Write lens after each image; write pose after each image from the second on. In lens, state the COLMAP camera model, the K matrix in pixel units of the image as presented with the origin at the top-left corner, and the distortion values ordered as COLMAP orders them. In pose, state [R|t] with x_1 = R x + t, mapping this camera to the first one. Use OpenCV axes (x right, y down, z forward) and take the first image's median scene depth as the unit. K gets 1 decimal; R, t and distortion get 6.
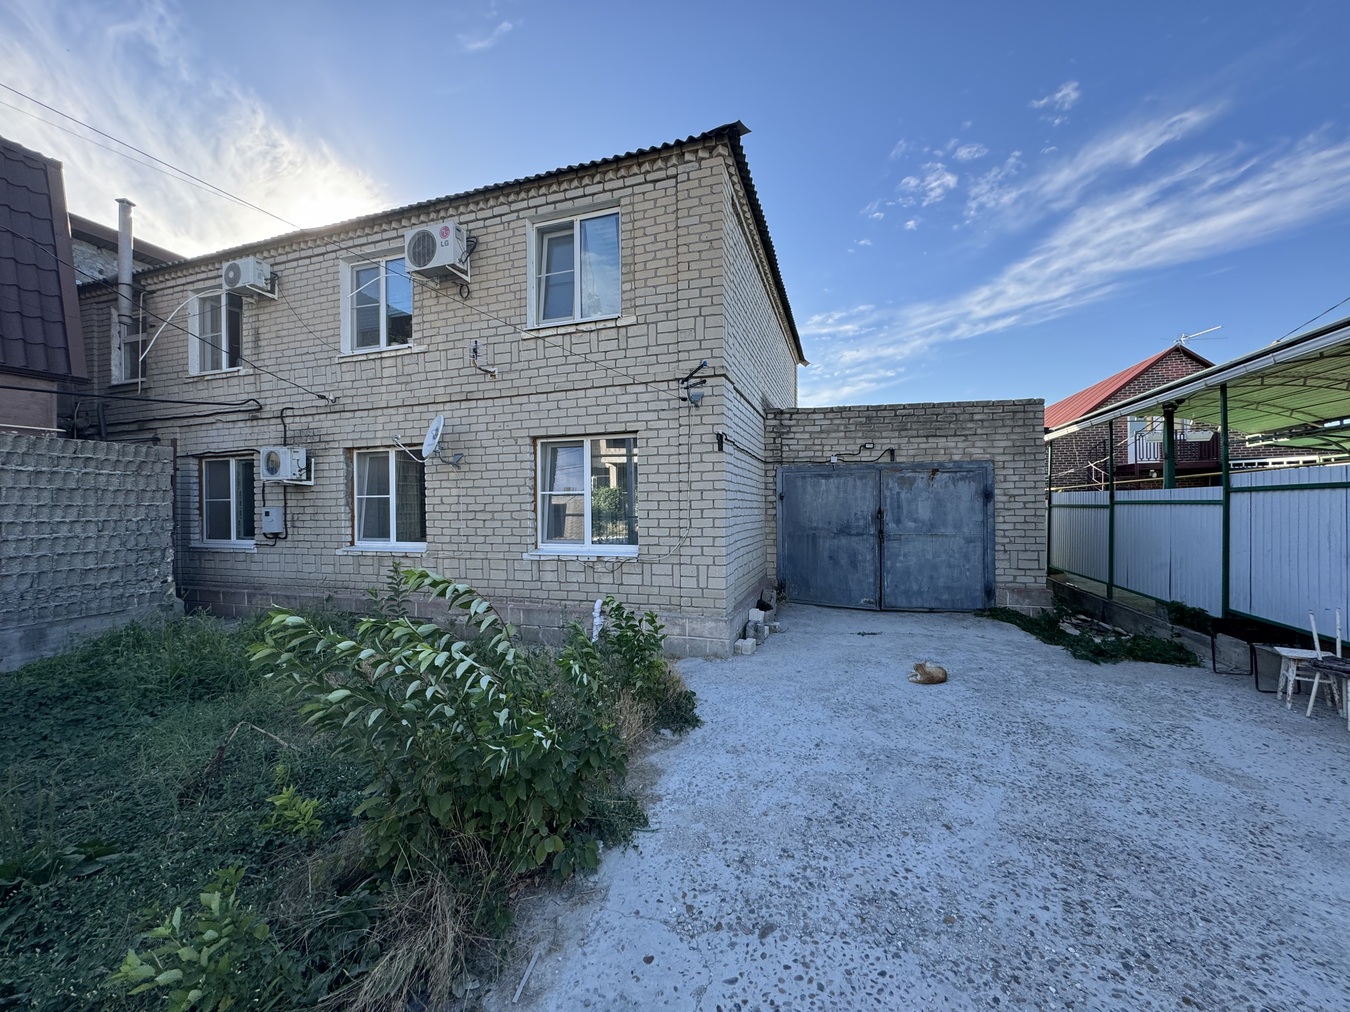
lens RADIAL K [[539.2, 0, 674.0], [0, 539.2, 503.7], [0, 0, 1]] dist [-0.000872, -0.000065]
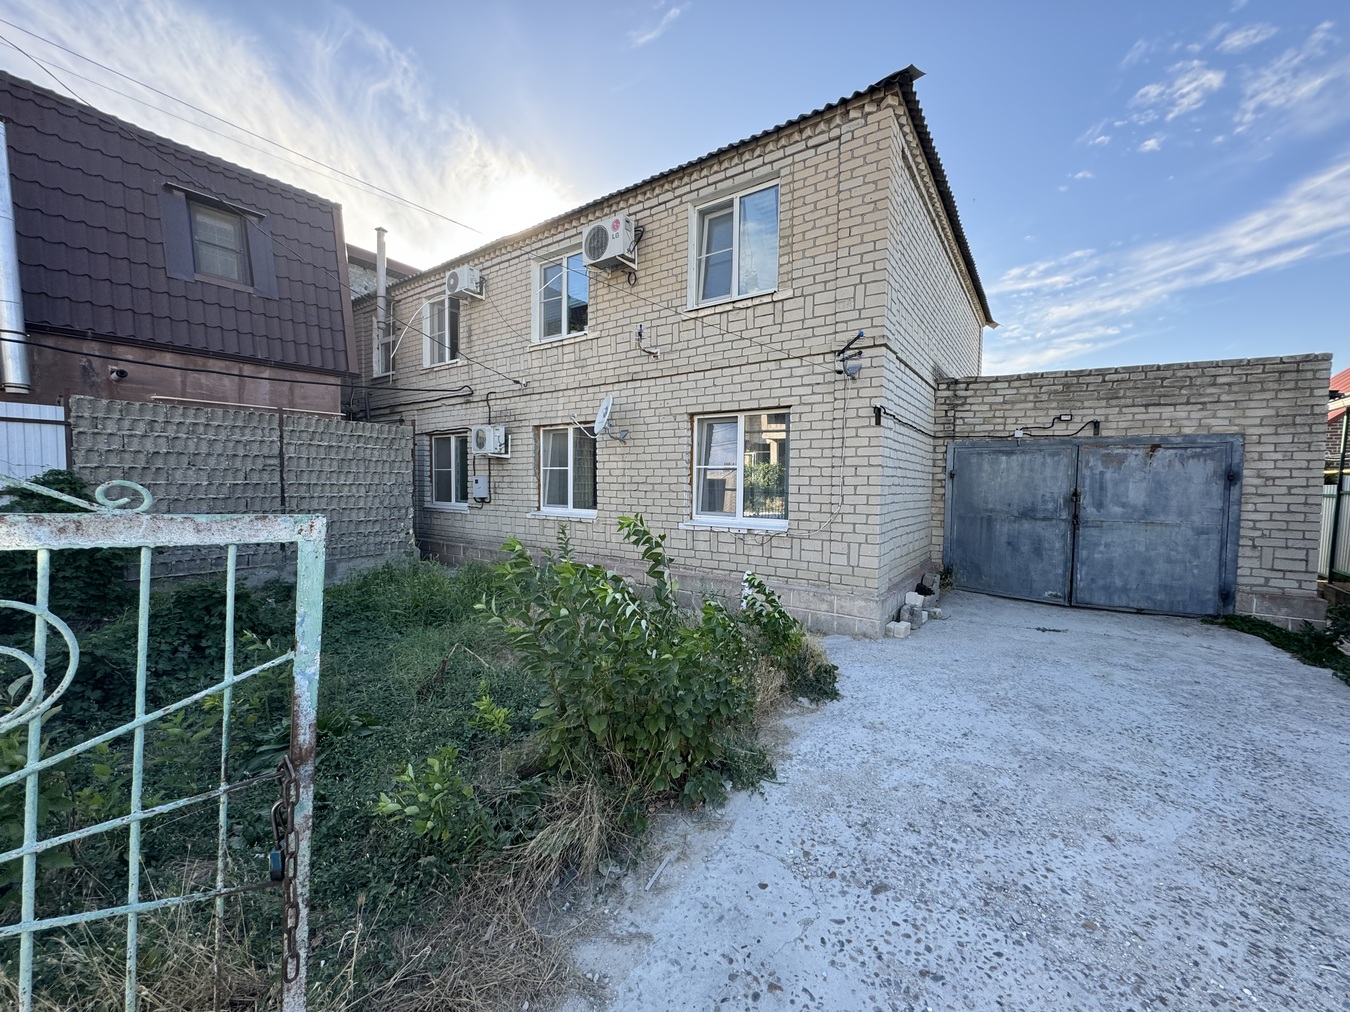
lens RADIAL K [[538.9, 0, 673.1], [0, 538.9, 503.7], [0, 0, 1]] dist [-0.002931, 0.000638]
pose [[0.955295, 0.032789, -0.293831, 0.021021], [-0.019899, 0.998708, 0.046751, 0.003605], [0.294985, -0.038814, 0.954713, -0.022229]]
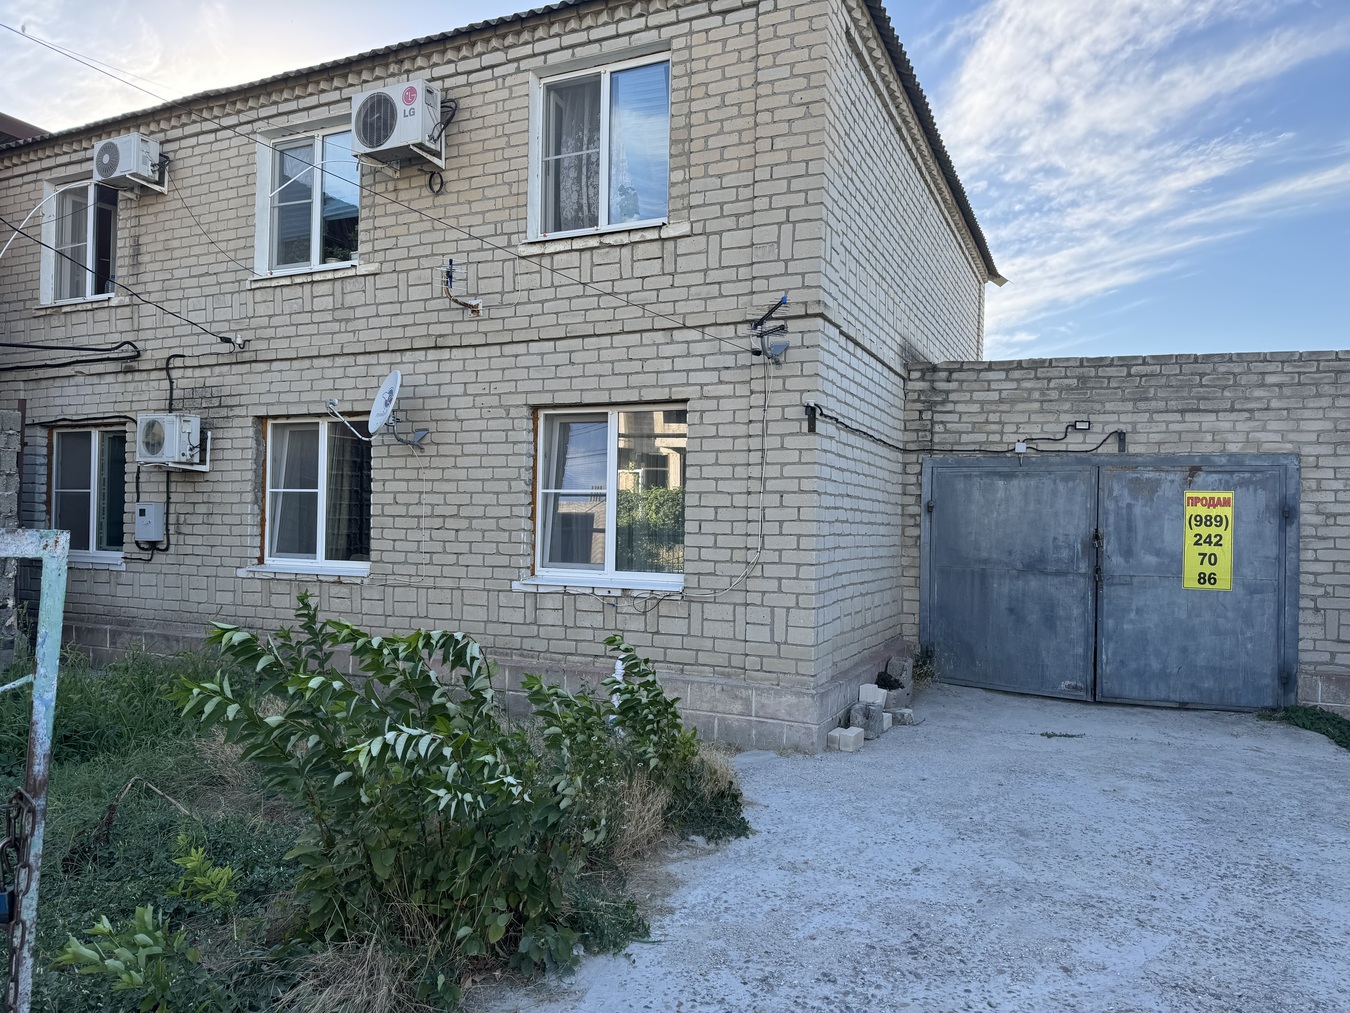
lens RADIAL K [[942.8, 0, 675.0], [0, 942.8, 506.5], [0, 0, 1]] dist [0.116737, -0.174776]
pose [[0.992638, 0.025772, -0.118348, 0.050965], [-0.027314, 0.999562, -0.011425, 0.007860], [0.118002, 0.014574, 0.992906, -0.125079]]
